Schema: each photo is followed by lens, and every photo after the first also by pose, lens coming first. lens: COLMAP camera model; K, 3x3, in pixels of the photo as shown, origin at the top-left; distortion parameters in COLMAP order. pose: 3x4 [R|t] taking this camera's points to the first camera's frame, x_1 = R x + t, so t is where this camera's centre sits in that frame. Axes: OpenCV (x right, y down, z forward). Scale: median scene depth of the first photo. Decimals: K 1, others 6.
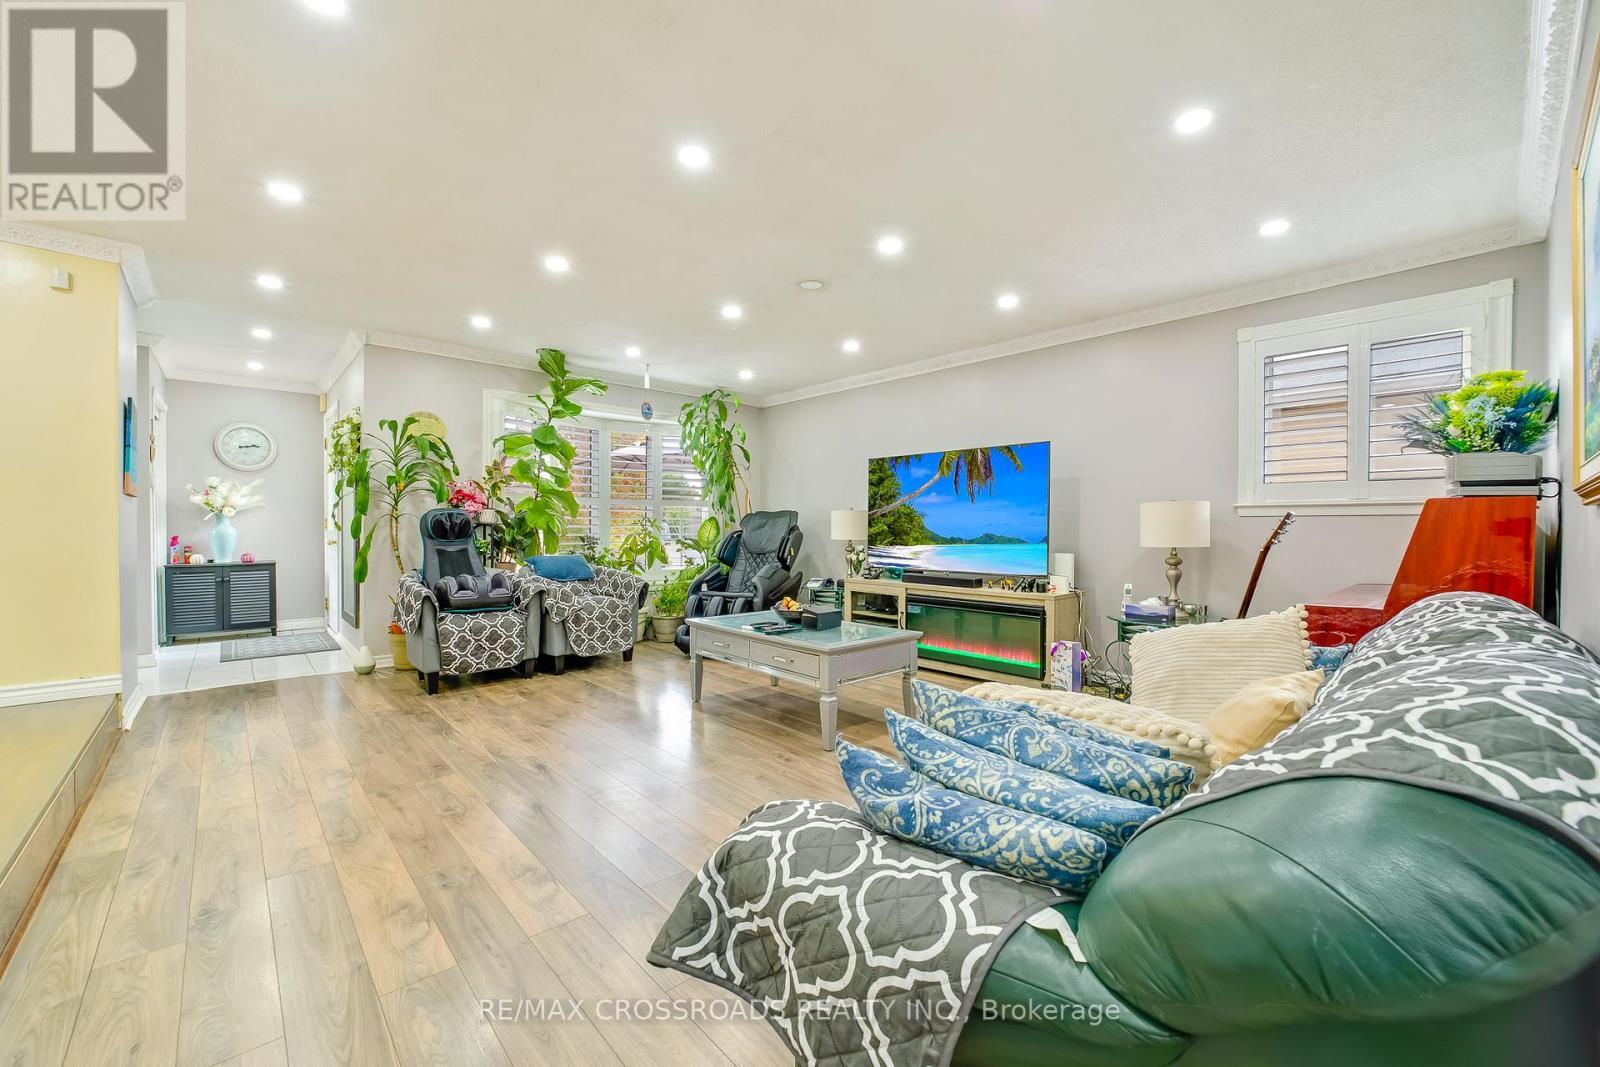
lens RADIAL K [[631.3, 0, 804.0], [0, 631.3, 534.8], [0, 0, 1]] dist [-0.000521, 0.000196]
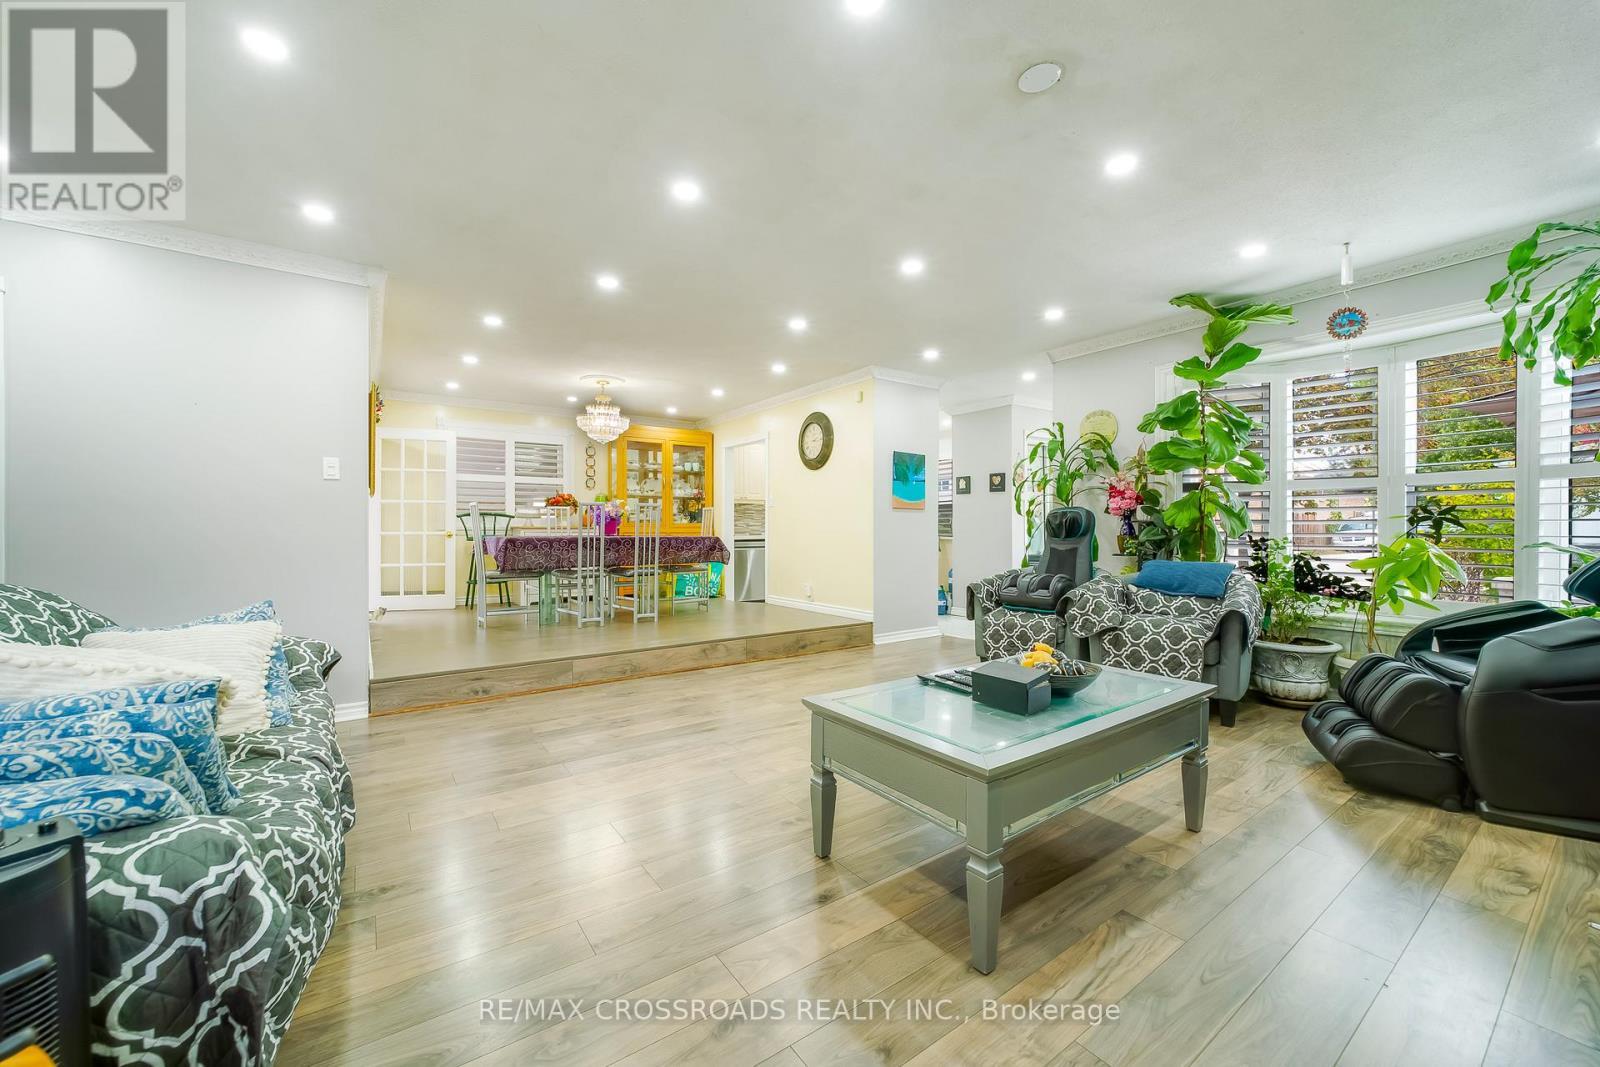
lens RADIAL K [[631.3, 0, 808.2], [0, 631.3, 529.8], [0, 0, 1]] dist [-0.000521, 0.000196]
pose [[-0.119171, -0.002130, -0.992871, 0.461168], [-0.005606, 0.999983, -0.001472, -0.002039], [0.992858, 0.005390, -0.119181, 0.692458]]
